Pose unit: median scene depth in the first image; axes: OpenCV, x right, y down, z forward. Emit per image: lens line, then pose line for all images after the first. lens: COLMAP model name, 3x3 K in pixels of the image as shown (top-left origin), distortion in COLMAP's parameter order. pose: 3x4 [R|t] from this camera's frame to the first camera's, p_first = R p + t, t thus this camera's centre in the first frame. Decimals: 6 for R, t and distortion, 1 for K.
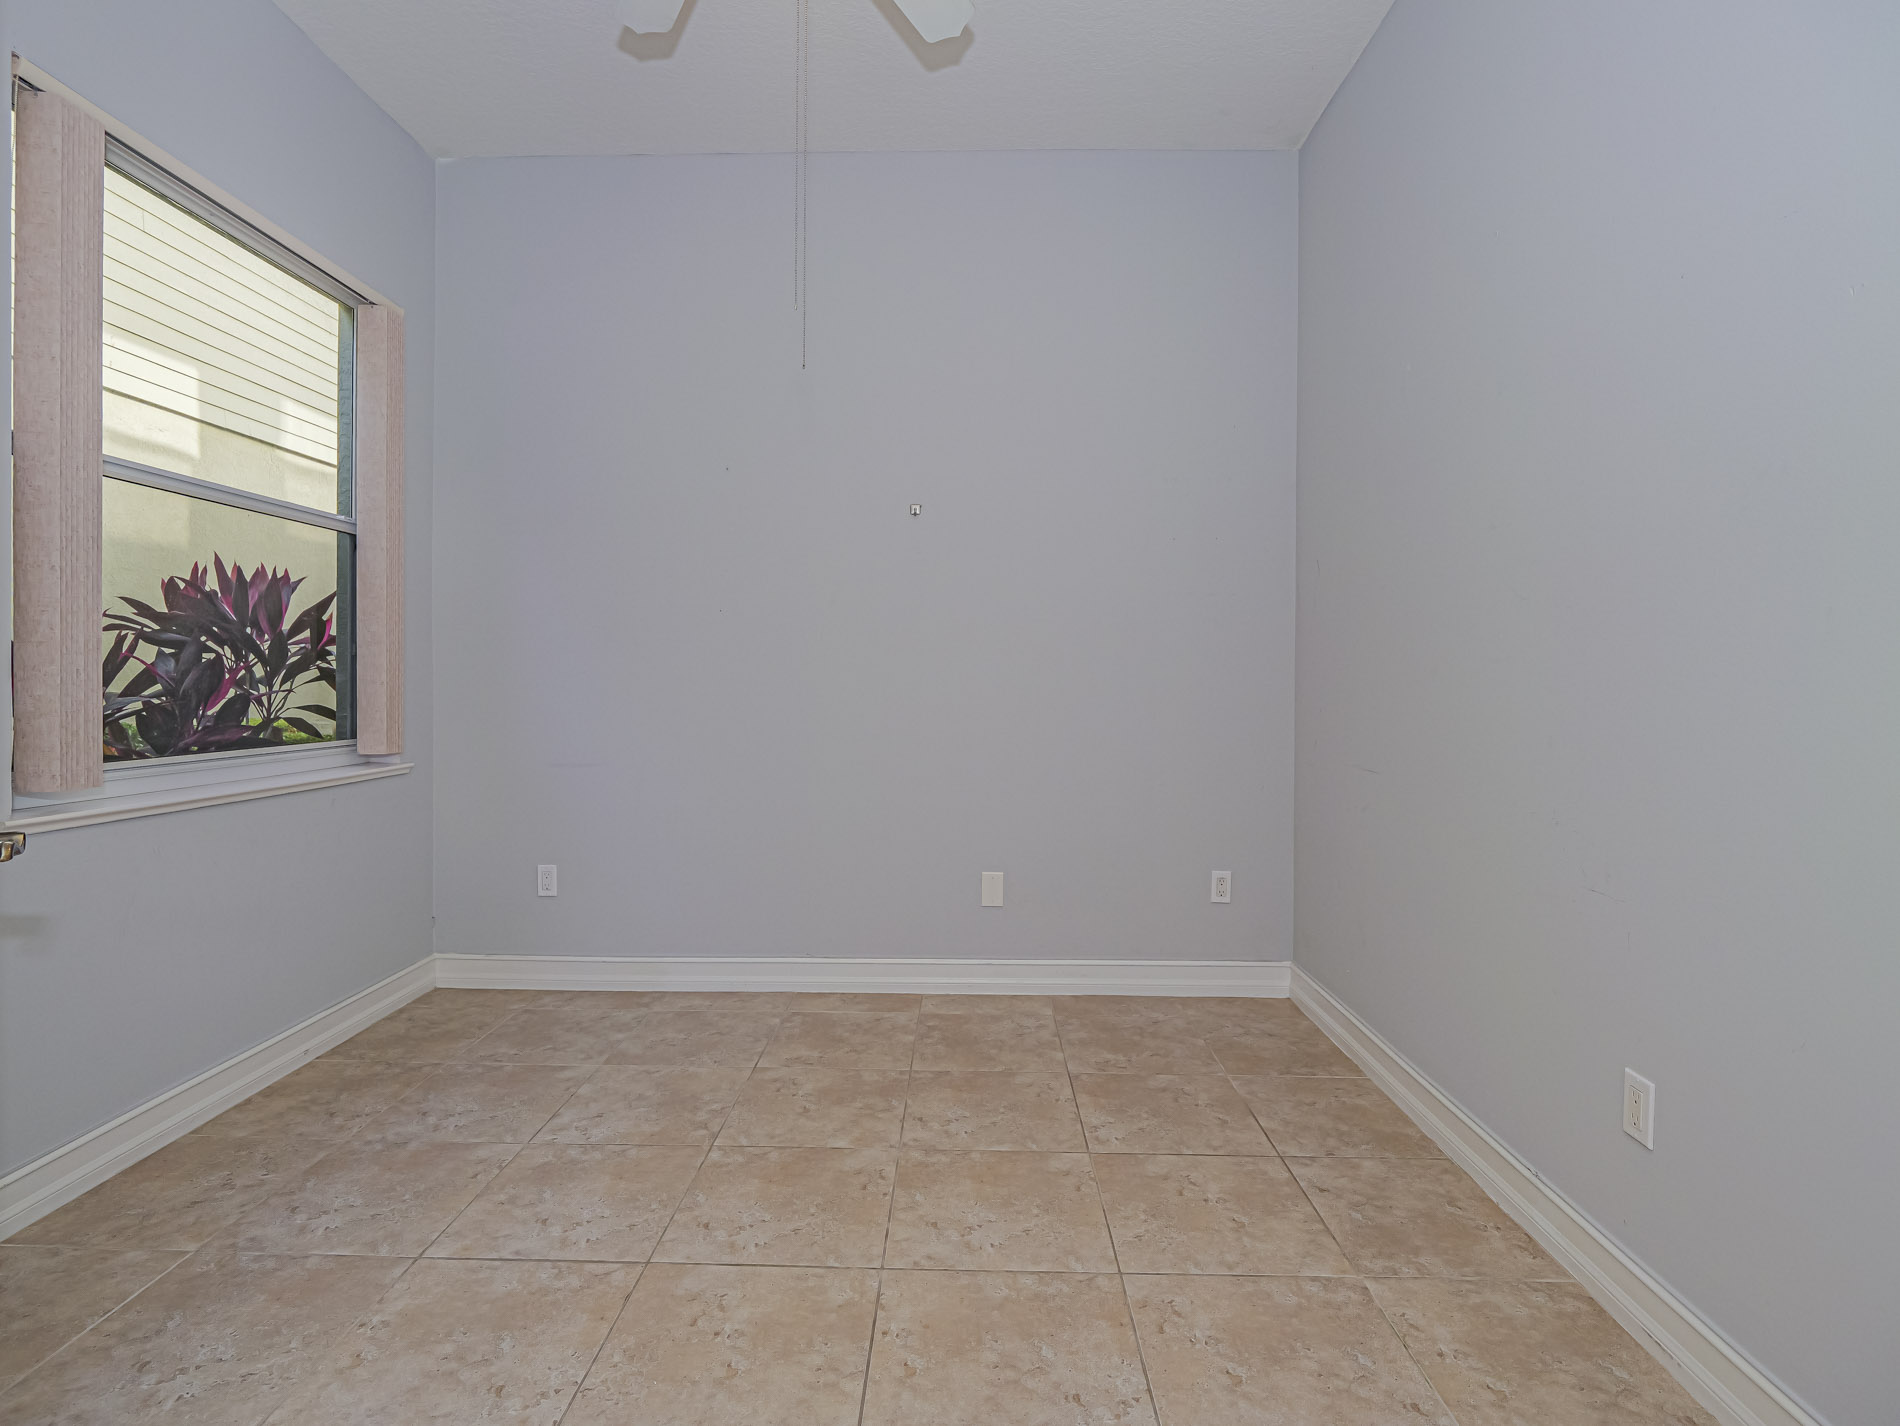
lens RADIAL K [[919.8, 0, 945.6], [0, 919.8, 697.2], [0, 0, 1]] dist [-0.018205, 0.002570]
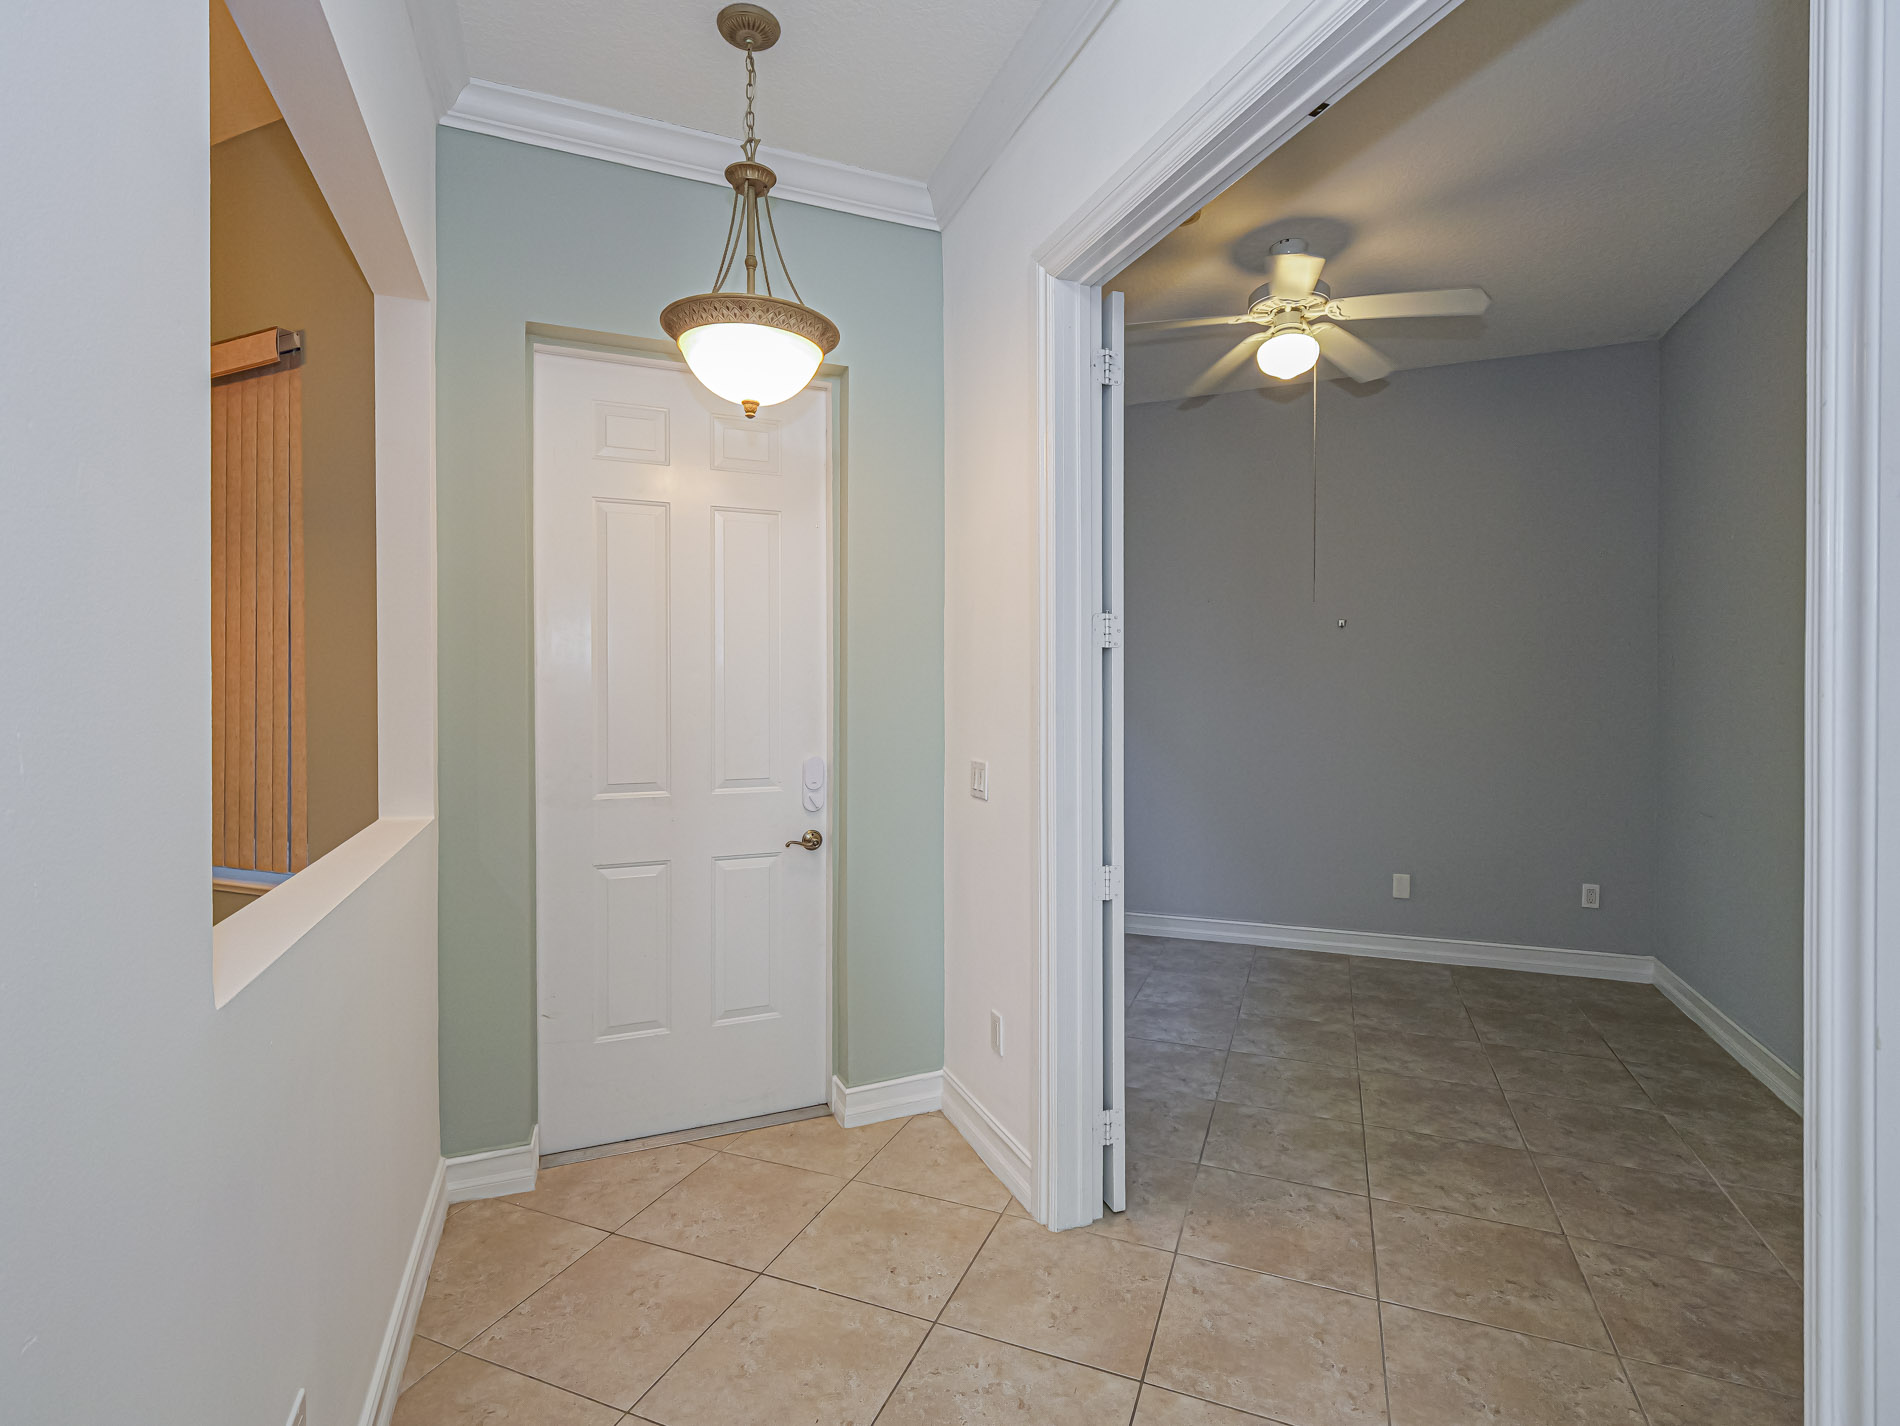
lens RADIAL K [[901.2, 0, 958.0], [0, 901.2, 707.7], [0, 0, 1]] dist [-0.001567, 0.001236]
pose [[0.934264, -0.000979, -0.356580, -0.140756], [0.001226, 0.999999, 0.000466, -0.103963], [0.356579, -0.000873, 0.934265, -0.831481]]
